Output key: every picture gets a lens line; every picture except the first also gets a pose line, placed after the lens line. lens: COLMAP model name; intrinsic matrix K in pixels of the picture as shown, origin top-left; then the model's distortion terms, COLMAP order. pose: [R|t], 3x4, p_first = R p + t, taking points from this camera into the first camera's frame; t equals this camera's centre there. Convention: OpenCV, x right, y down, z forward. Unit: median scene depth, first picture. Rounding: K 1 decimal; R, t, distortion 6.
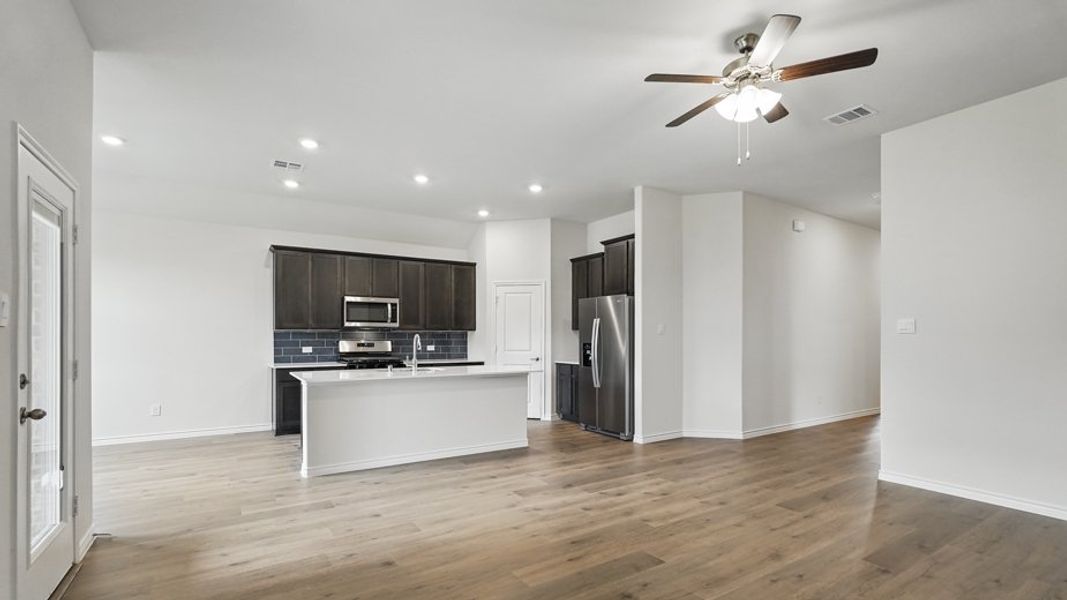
lens RADIAL K [[477.1, 0, 532.4], [0, 477.1, 335.6], [0, 0, 1]] dist [-0.014013, 0.005357]
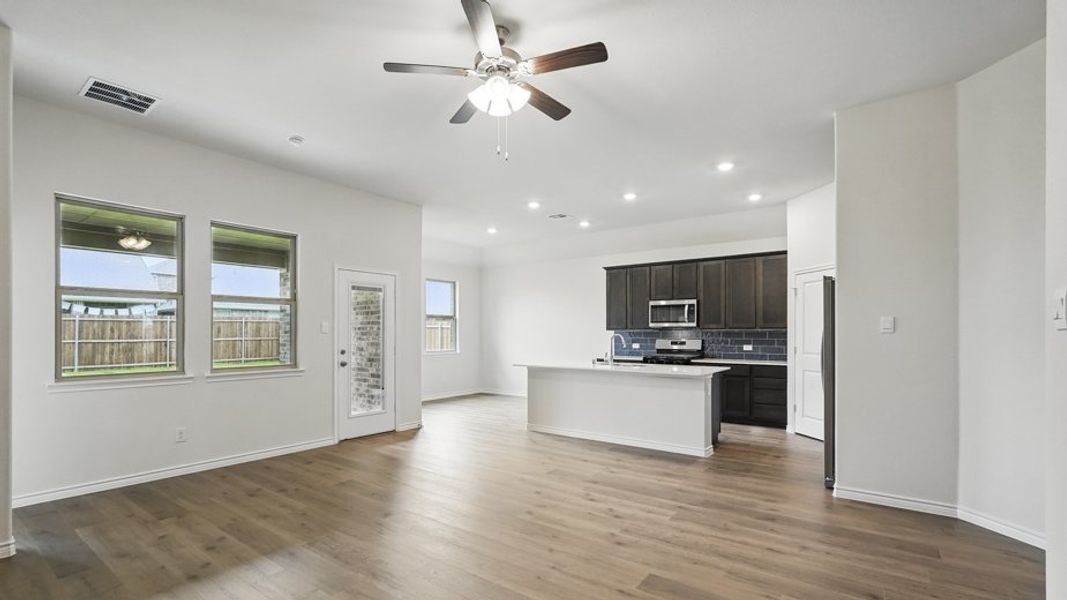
lens RADIAL K [[478.4, 0, 545.3], [0, 478.4, 326.1], [0, 0, 1]] dist [-0.000444, 0.000086]
pose [[0.368869, -0.016285, -0.929339, 0.585291], [-0.000269, 0.999845, -0.017627, 0.000041], [0.929481, 0.006752, 0.368808, 0.308649]]
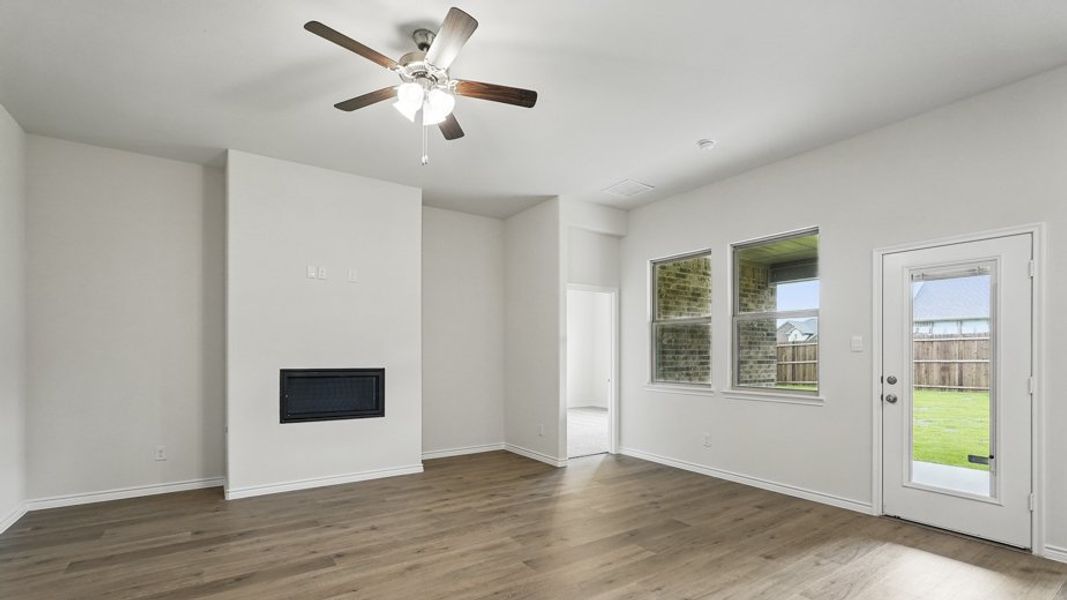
lens RADIAL K [[477.1, 0, 522.2], [0, 477.1, 357.4], [0, 0, 1]] dist [-0.014013, 0.005357]
pose [[-0.999978, -0.003369, -0.005712, 0.107408], [-0.003429, 0.999938, 0.010607, -0.000088], [0.005676, 0.010626, -0.999927, 0.815921]]
